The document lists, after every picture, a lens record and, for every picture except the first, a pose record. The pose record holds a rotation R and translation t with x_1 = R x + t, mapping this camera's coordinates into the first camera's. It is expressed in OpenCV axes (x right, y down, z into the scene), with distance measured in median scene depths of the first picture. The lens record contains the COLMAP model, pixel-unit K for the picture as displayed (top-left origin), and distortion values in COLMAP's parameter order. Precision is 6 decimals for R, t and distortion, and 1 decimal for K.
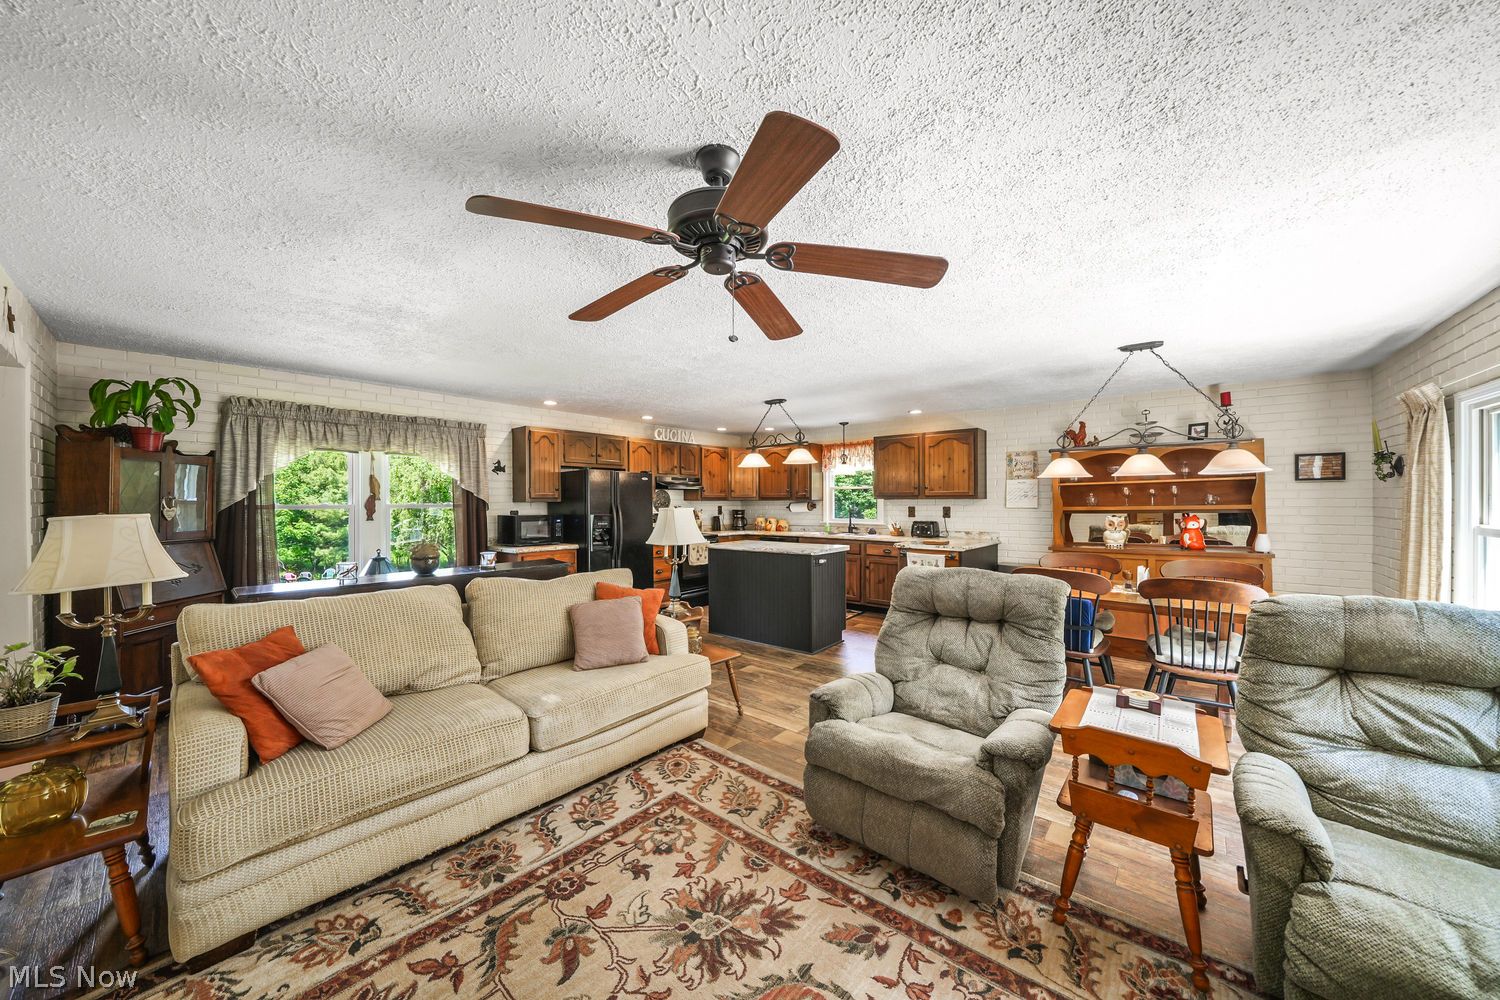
lens RADIAL K [[513.9, 0, 733.6], [0, 513.9, 504.4], [0, 0, 1]] dist [-0.005129, 0.000367]
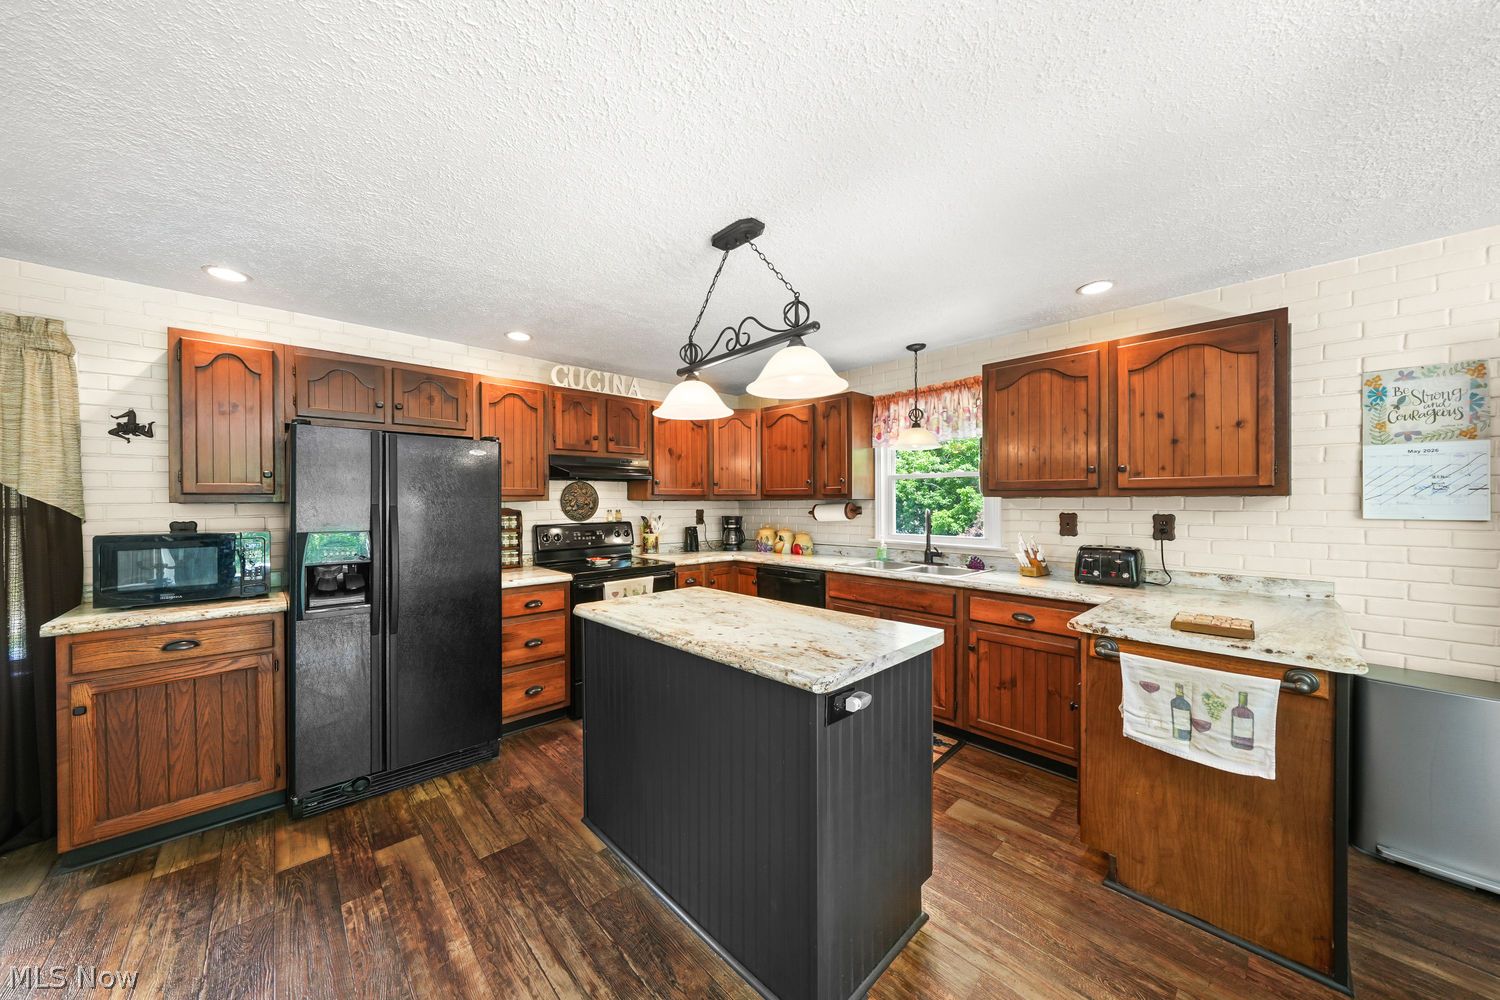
lens RADIAL K [[513.9, 0, 738.3], [0, 513.9, 503.9], [0, 0, 1]] dist [-0.005129, 0.000367]
pose [[0.994813, 0.001438, -0.101715, 0.121379], [-0.001629, 0.999997, -0.001793, -0.003492], [0.101712, 0.001950, 0.994812, 0.631869]]
